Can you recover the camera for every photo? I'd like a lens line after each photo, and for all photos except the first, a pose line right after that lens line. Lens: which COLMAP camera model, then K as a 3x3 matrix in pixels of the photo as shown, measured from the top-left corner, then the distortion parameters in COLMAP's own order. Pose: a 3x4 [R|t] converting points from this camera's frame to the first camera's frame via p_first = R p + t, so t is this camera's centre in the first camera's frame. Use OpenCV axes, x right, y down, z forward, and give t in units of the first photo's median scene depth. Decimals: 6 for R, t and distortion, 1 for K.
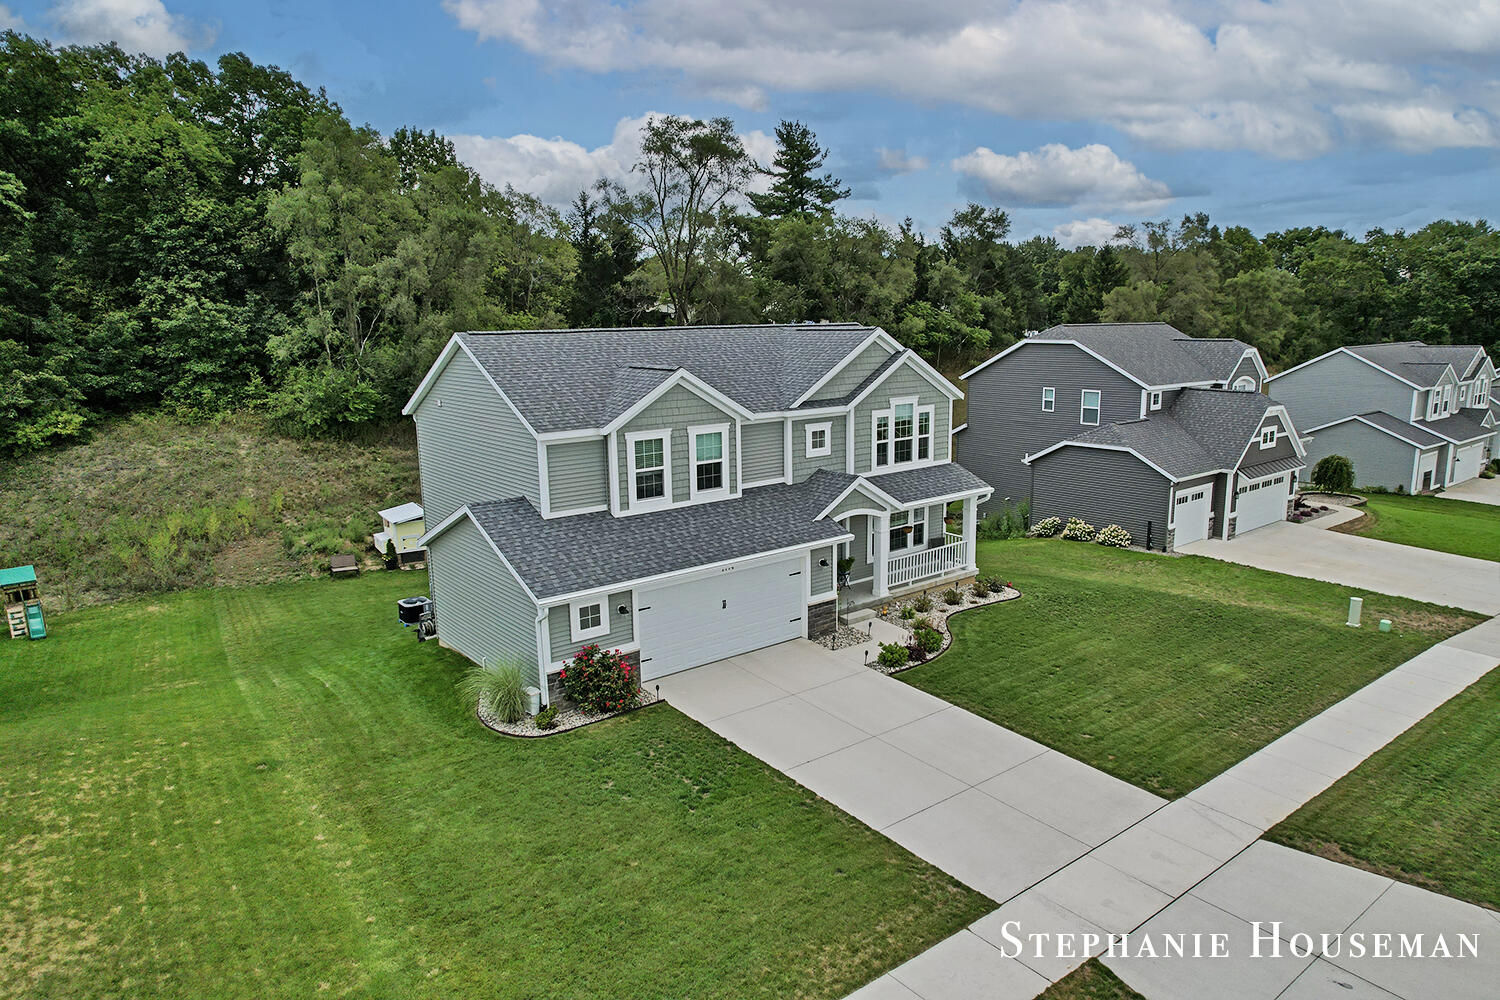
lens RADIAL K [[959.5, 0, 758.4], [0, 959.5, 500.4], [0, 0, 1]] dist [-0.079217, 0.077197]
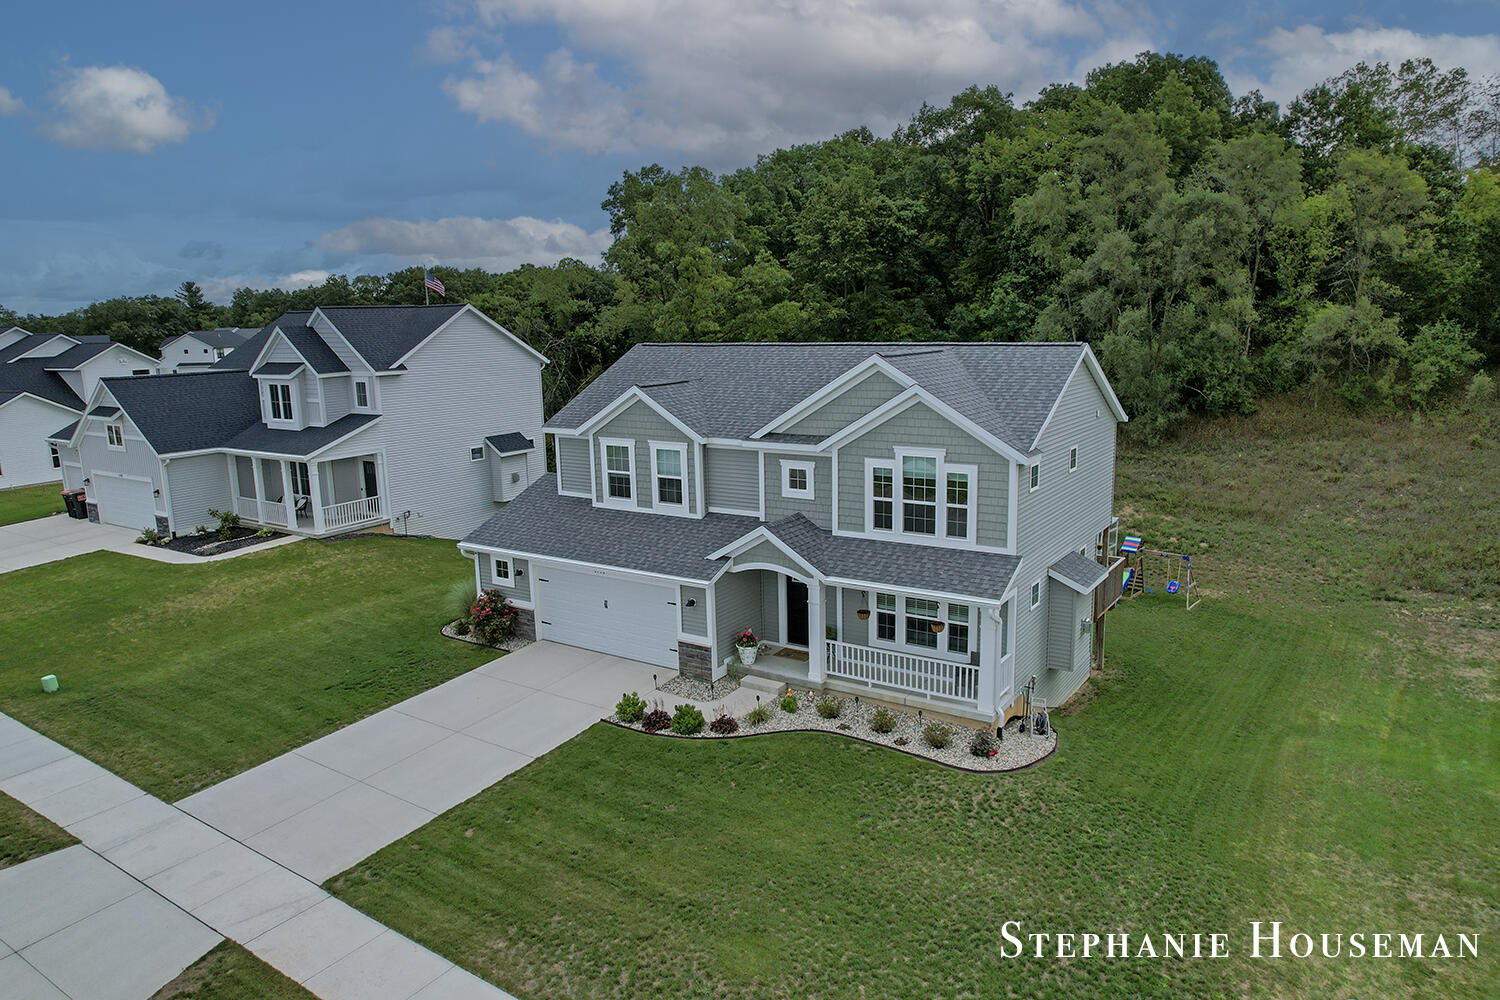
lens RADIAL K [[984.7, 0, 760.7], [0, 984.7, 497.8], [0, 0, 1]] dist [-0.073674, 0.066773]
pose [[0.307717, 0.183908, -0.933535, 0.957079], [-0.161531, 0.976997, 0.139225, -0.178446], [0.937666, 0.107953, 0.330345, 0.721709]]
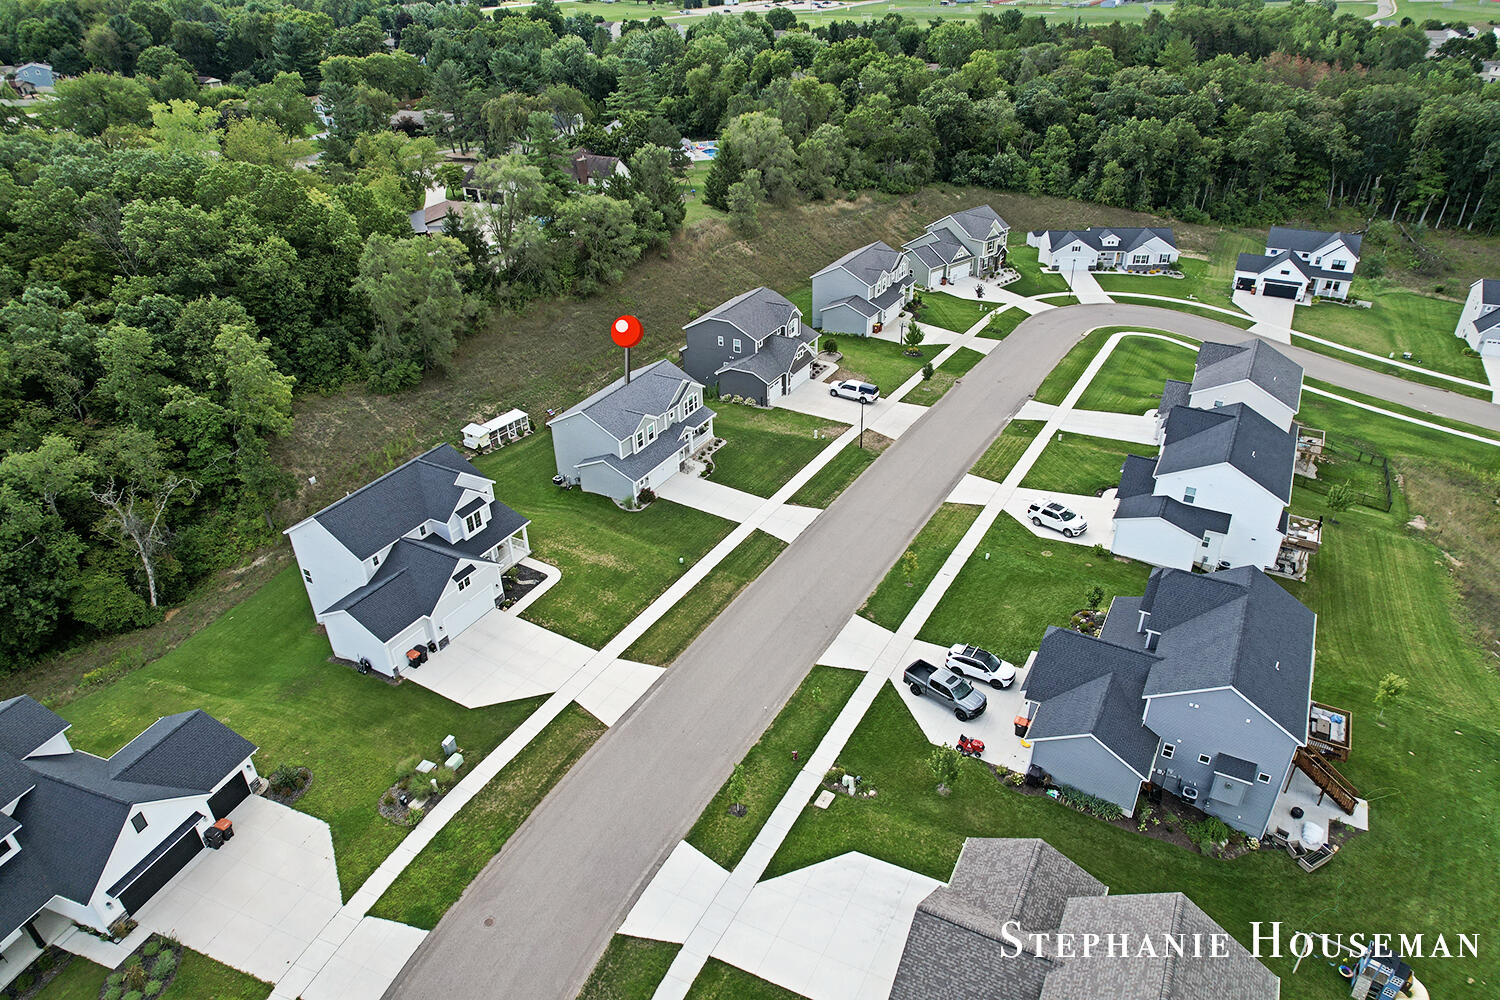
lens RADIAL K [[984.7, 0, 760.7], [0, 984.7, 497.8], [0, 0, 1]] dist [-0.073674, 0.066773]
pose [[0.924501, -0.190938, 0.329911, -0.955514], [0.074017, 0.938948, 0.336004, -1.043684], [-0.373925, -0.286217, 0.882191, -2.595089]]
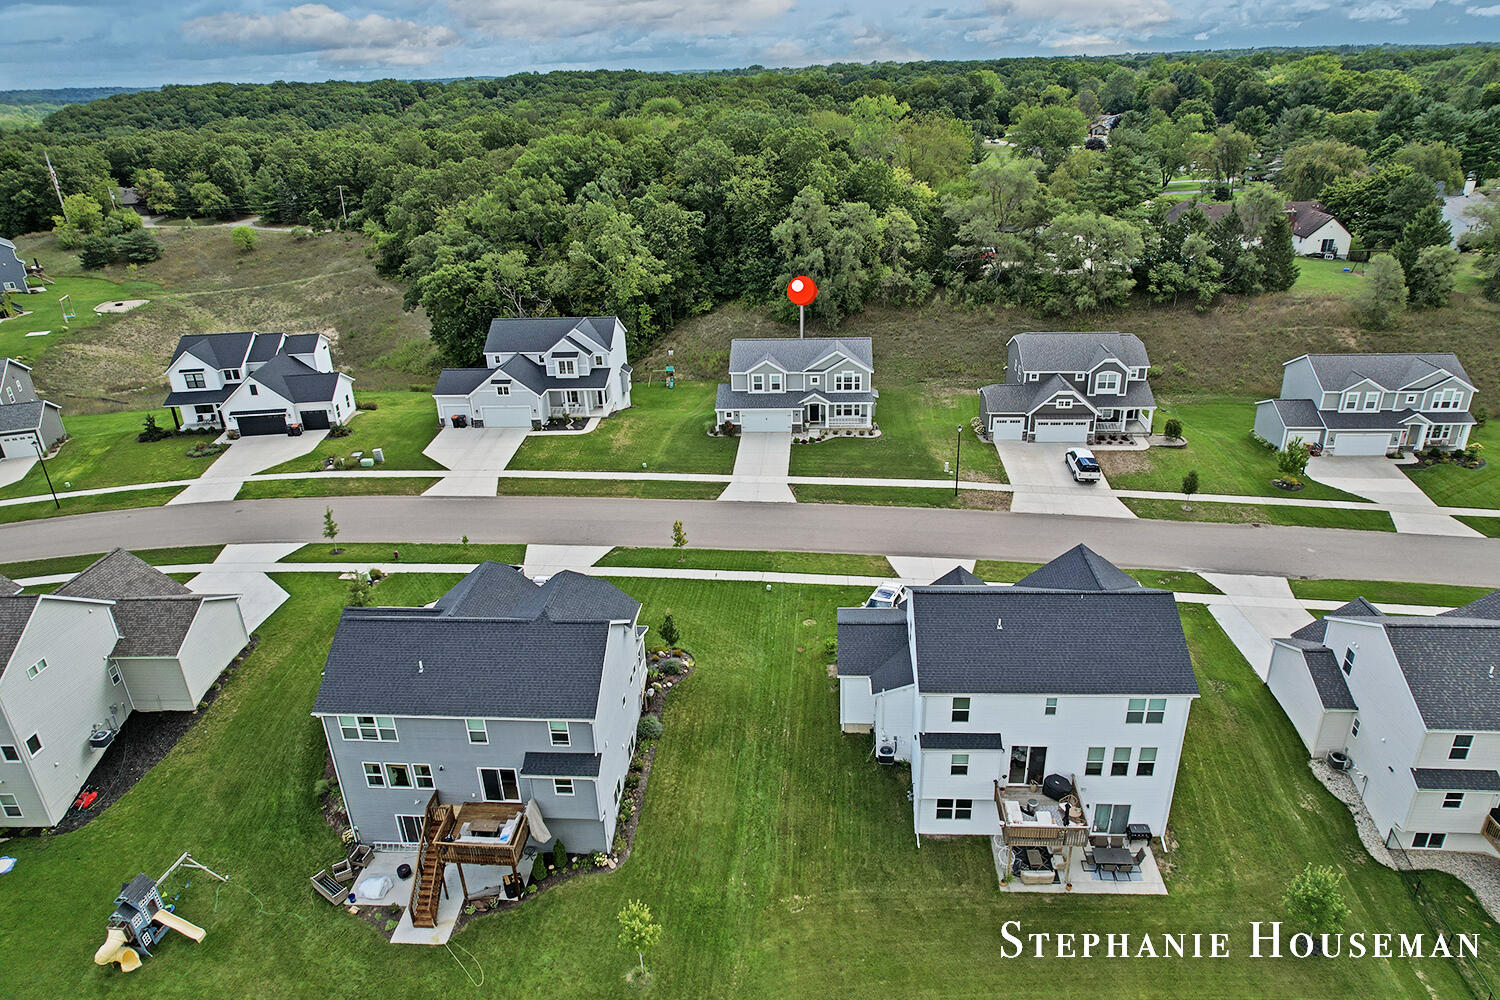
lens RADIAL K [[968.1, 0, 750.0], [0, 968.1, 500.0], [0, 0, 1]] dist [-0.043233, -0.000431]
pose [[0.728399, 0.270651, -0.629430, 2.433934], [-0.107844, 0.952510, 0.284771, -0.683427], [0.676612, -0.139547, 0.722996, -1.956557]]
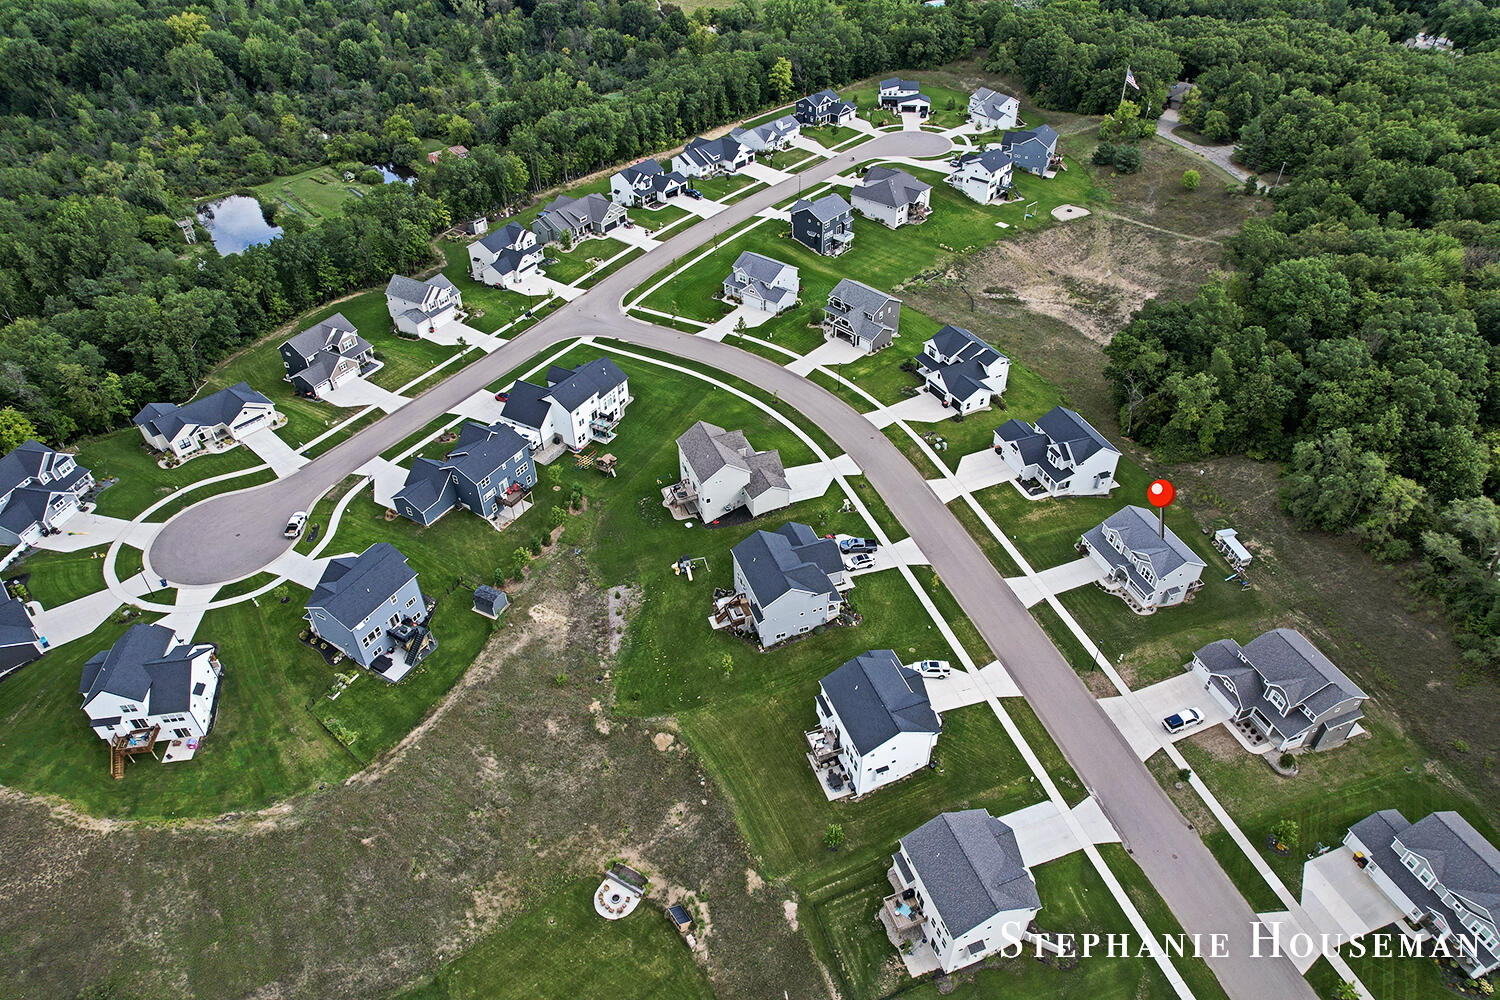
lens RADIAL K [[959.5, 0, 758.4], [0, 959.5, 500.4], [0, 0, 1]] dist [-0.079217, 0.077197]
pose [[-0.322272, 0.609970, -0.723932, 4.806105], [-0.161470, 0.718106, 0.676942, -3.903502], [0.932774, 0.335053, -0.132934, -0.434144]]
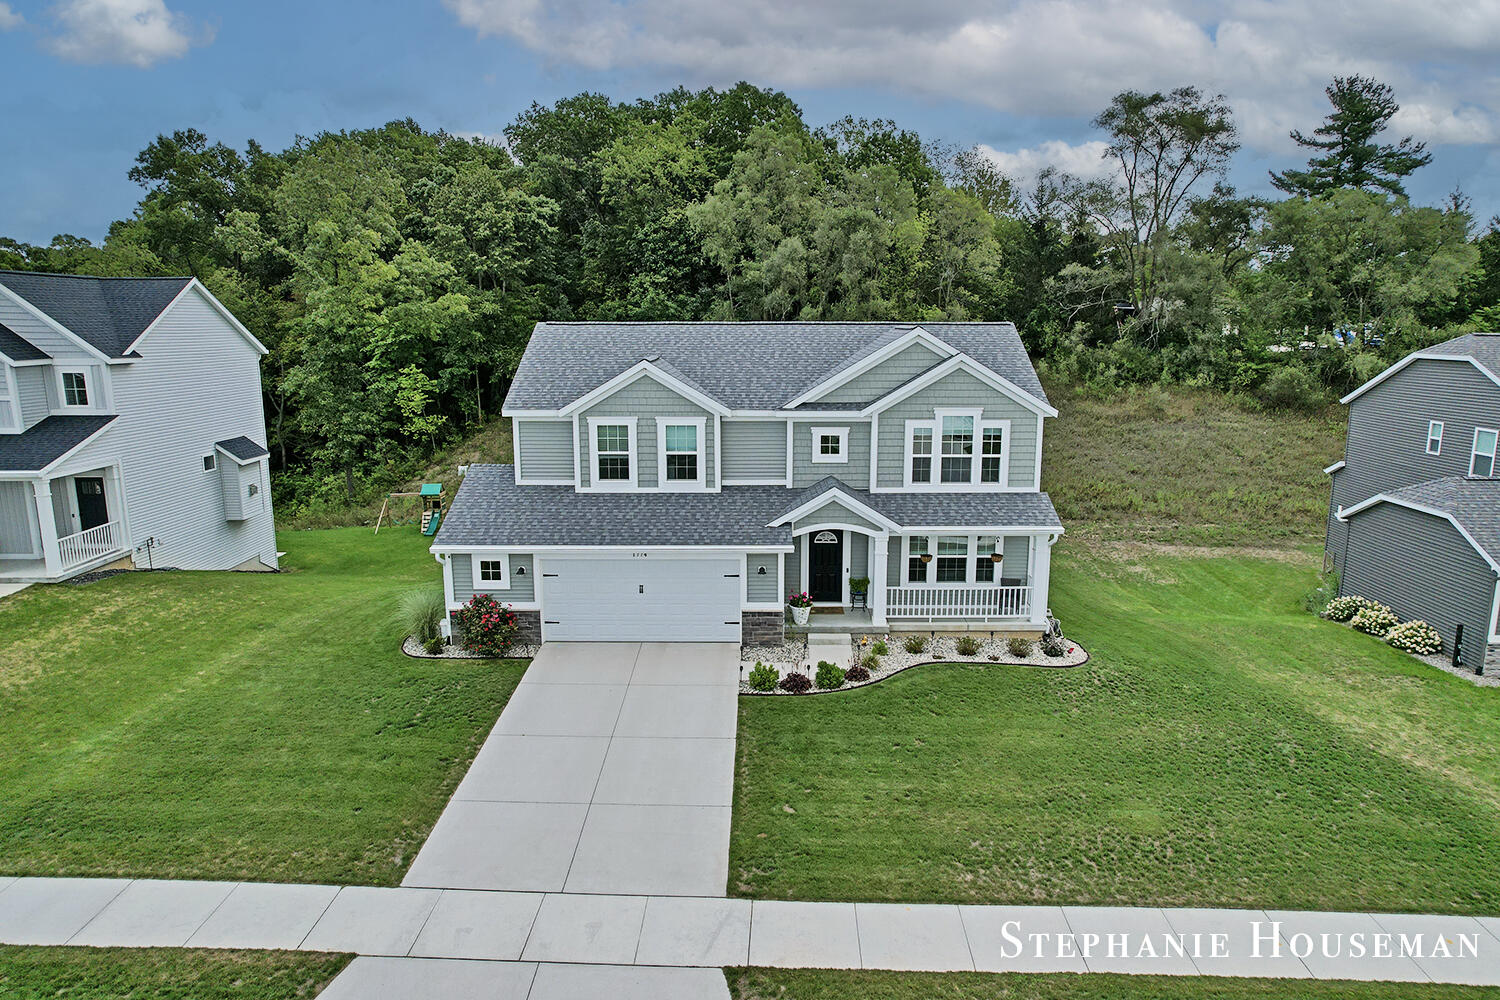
lens RADIAL K [[969.3, 0, 762.5], [0, 969.3, 508.3], [0, 0, 1]] dist [-0.071426, 0.063277]
pose [[0.776981, 0.137510, -0.614322, 0.643502], [-0.130649, 0.989828, 0.056320, -0.050183], [0.615818, 0.036501, 0.787043, 0.232818]]
